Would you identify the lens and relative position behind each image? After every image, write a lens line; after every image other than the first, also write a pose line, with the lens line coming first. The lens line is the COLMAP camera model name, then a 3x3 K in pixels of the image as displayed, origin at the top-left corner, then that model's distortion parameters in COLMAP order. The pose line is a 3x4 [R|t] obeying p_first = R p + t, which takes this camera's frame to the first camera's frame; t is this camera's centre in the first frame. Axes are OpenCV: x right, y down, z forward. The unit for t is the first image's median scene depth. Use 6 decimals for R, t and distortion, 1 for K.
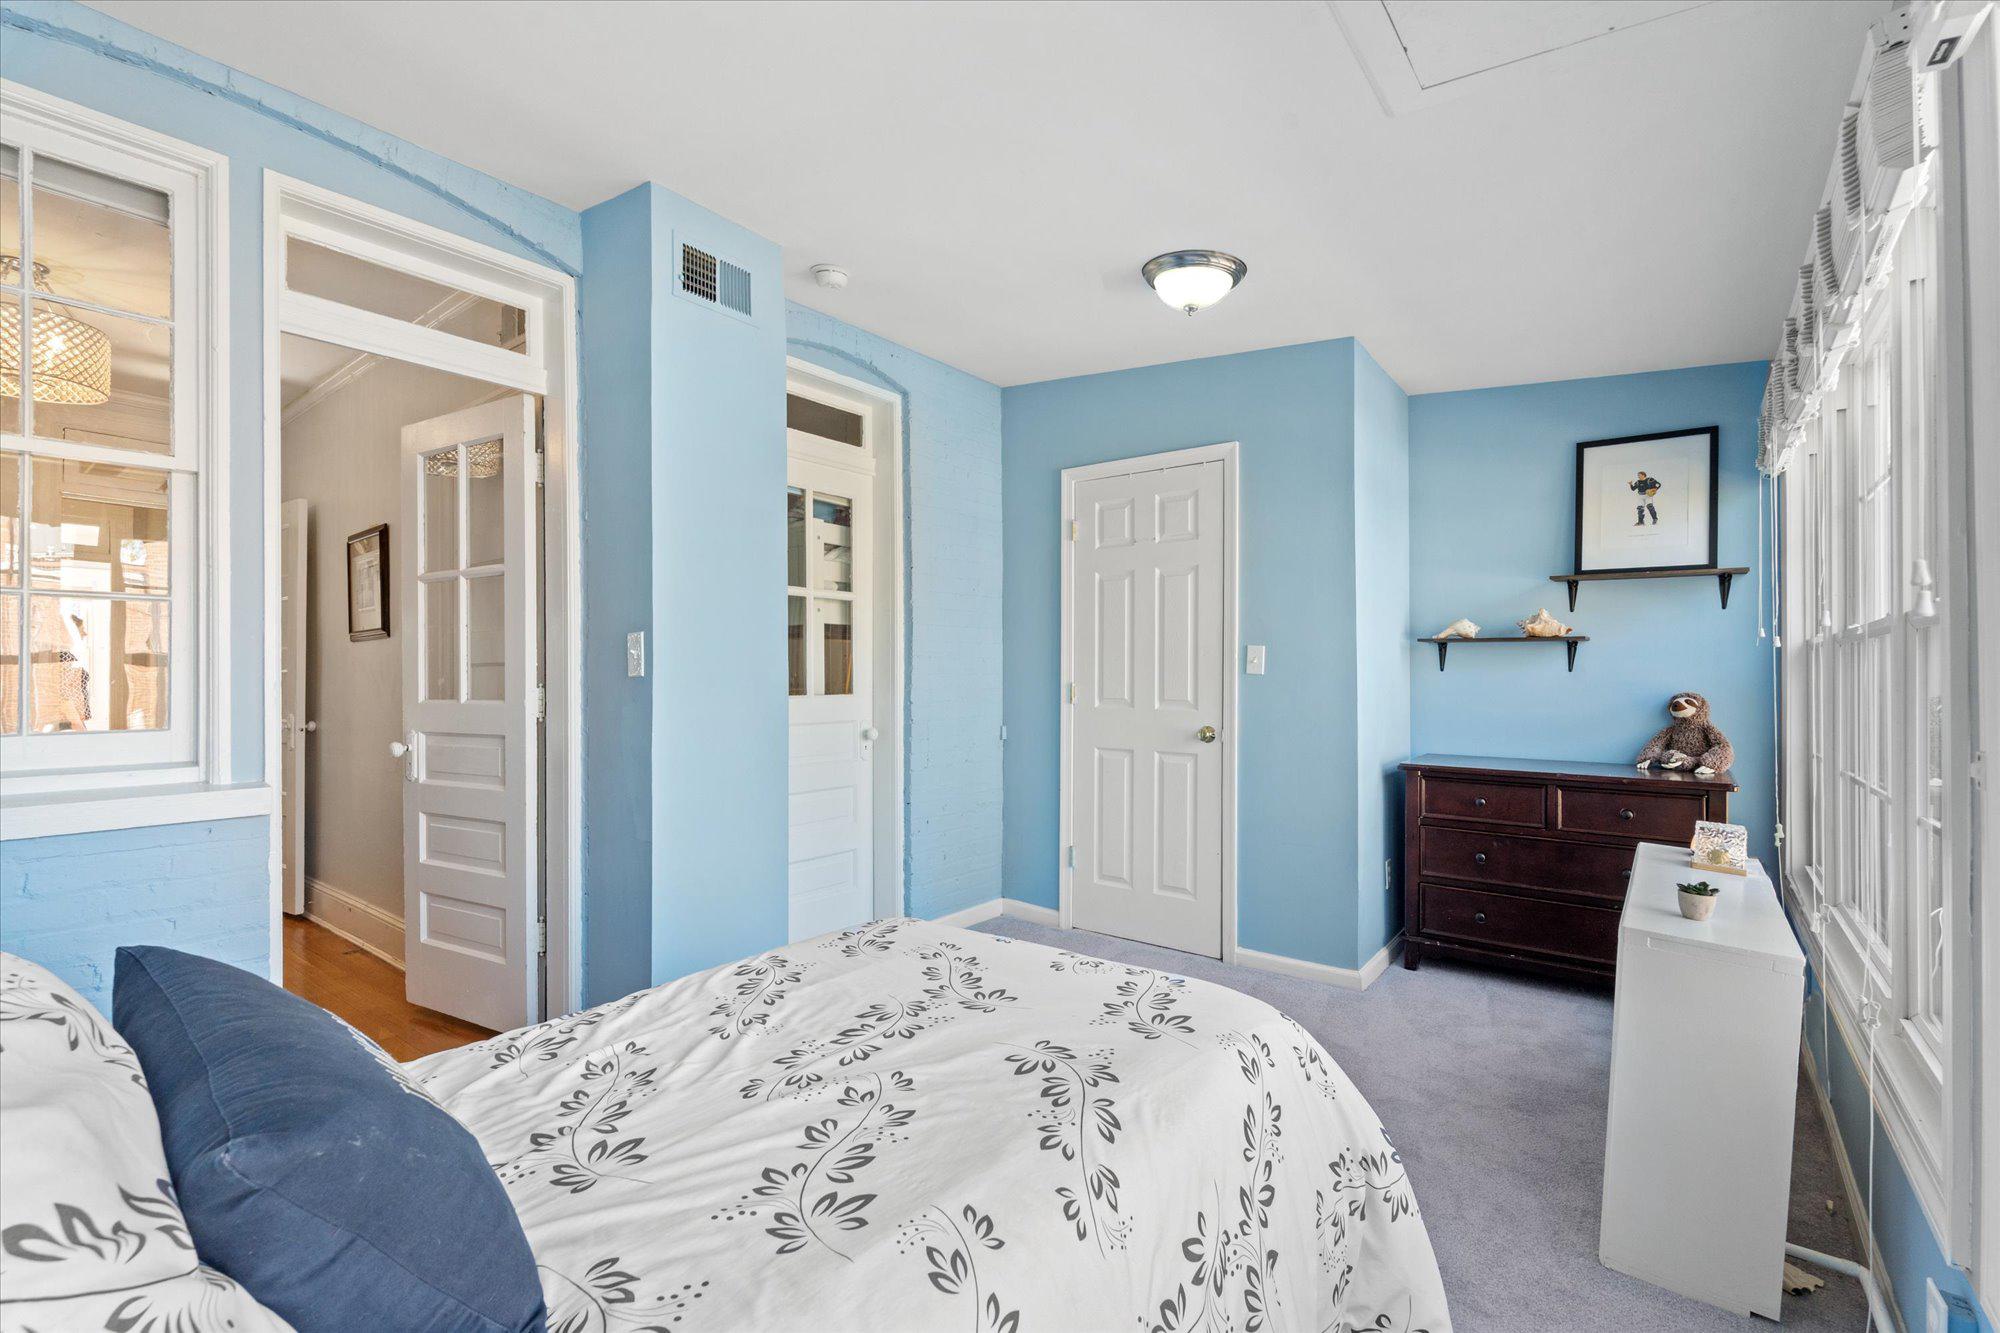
lens RADIAL K [[889.8, 0, 991.3], [0, 889.8, 672.2], [0, 0, 1]] dist [0.005854, 0.000374]
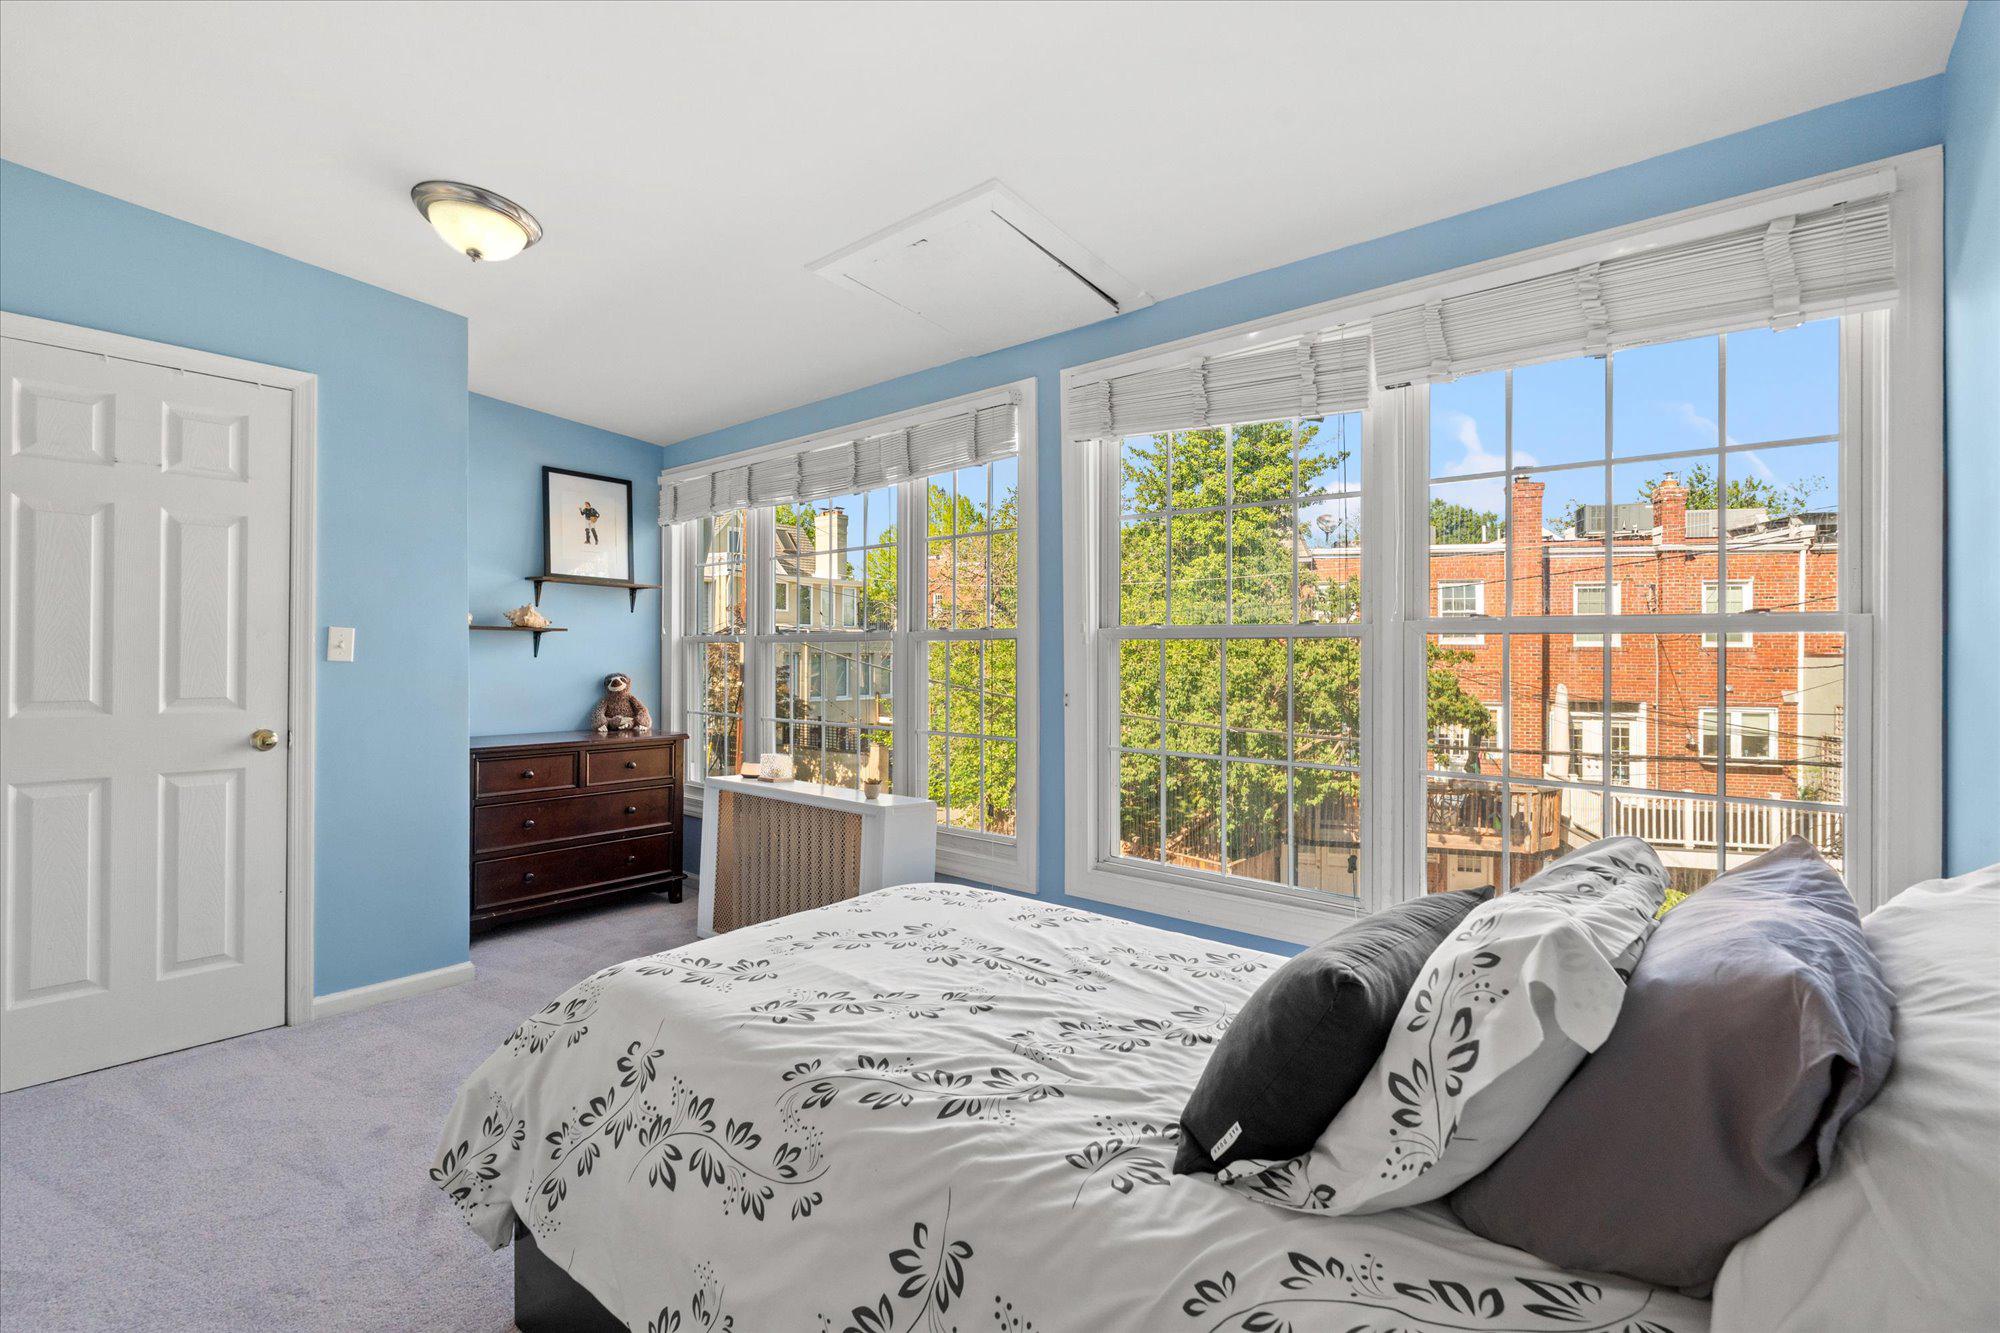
lens RADIAL K [[889.8, 0, 987.6], [0, 889.8, 655.1], [0, 0, 1]] dist [0.005854, 0.000374]
pose [[0.045528, -0.001167, 0.998962, -0.539959], [-0.005863, 0.999982, 0.001435, -0.009137], [-0.998946, -0.005922, 0.045520, 0.371606]]
